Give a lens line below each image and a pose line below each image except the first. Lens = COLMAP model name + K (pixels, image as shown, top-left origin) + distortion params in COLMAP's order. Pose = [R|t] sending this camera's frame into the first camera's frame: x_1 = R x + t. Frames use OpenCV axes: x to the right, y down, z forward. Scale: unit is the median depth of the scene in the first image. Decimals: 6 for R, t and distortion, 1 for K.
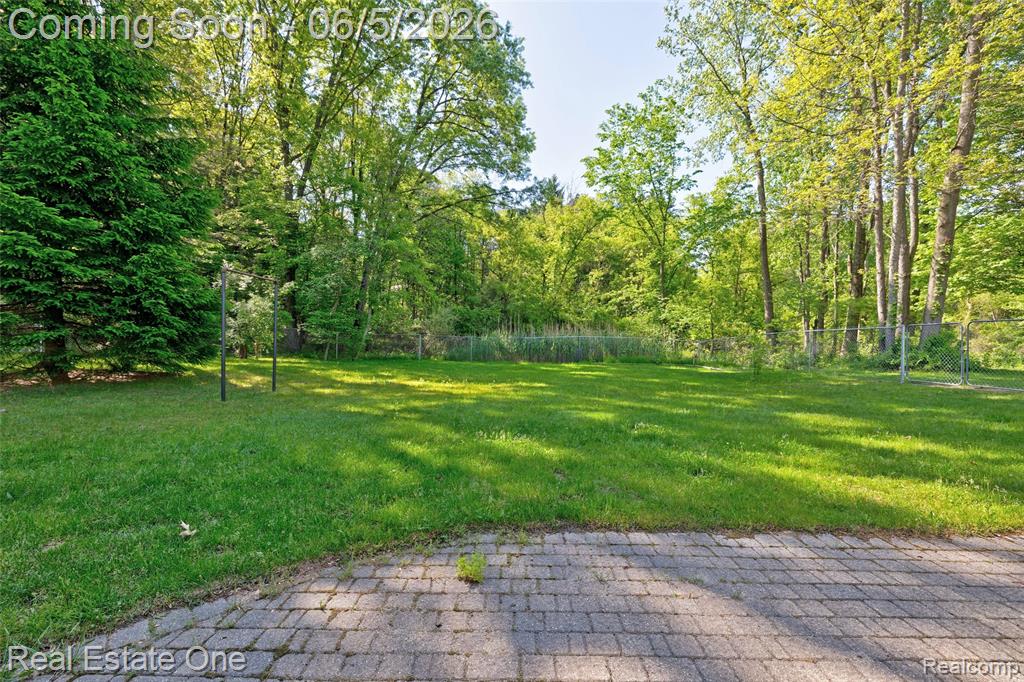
lens RADIAL K [[433.2, 0, 510.1], [0, 433.2, 339.6], [0, 0, 1]] dist [0.001336, 0.000385]
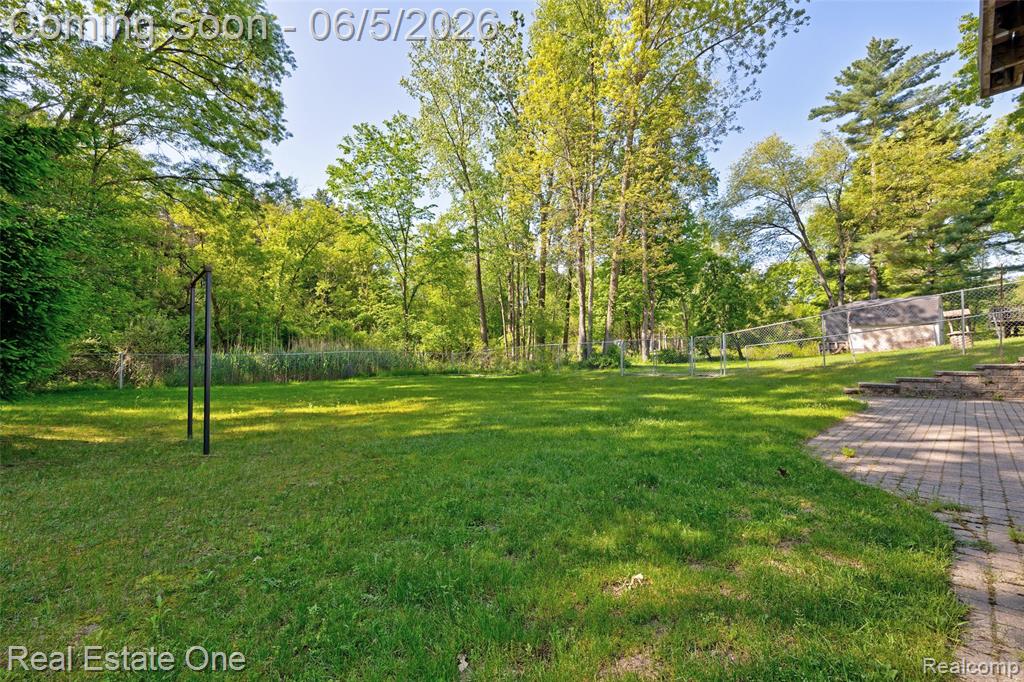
lens RADIAL K [[426.9, 0, 512.6], [0, 426.9, 337.3], [0, 0, 1]] dist [0.000147, 0.000108]
pose [[0.728515, -0.001296, 0.685029, -0.189369], [0.022513, 0.999503, -0.022050, -0.007993], [-0.684660, 0.031486, 0.728182, 0.043429]]
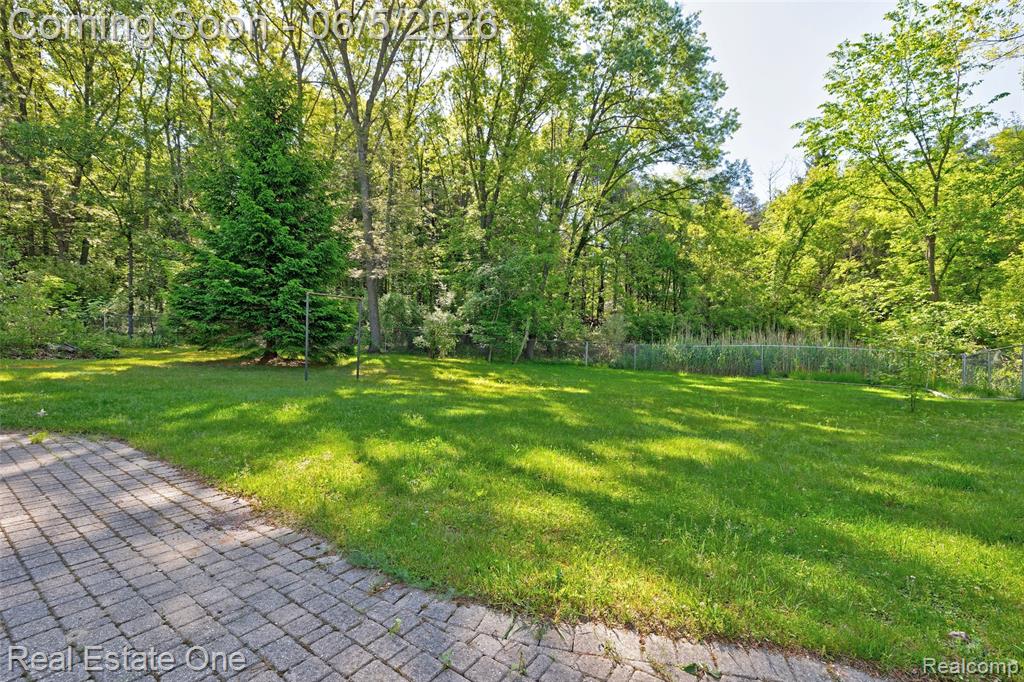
lens RADIAL K [[442.8, 0, 512.0], [0, 442.8, 341.0], [0, 0, 1]] dist [-0.001801, -0.000137]
pose [[0.814043, 0.009400, -0.580729, 0.224189], [-0.019740, 0.999739, -0.011487, 0.002598], [0.580469, 0.020814, 0.814016, 0.041635]]
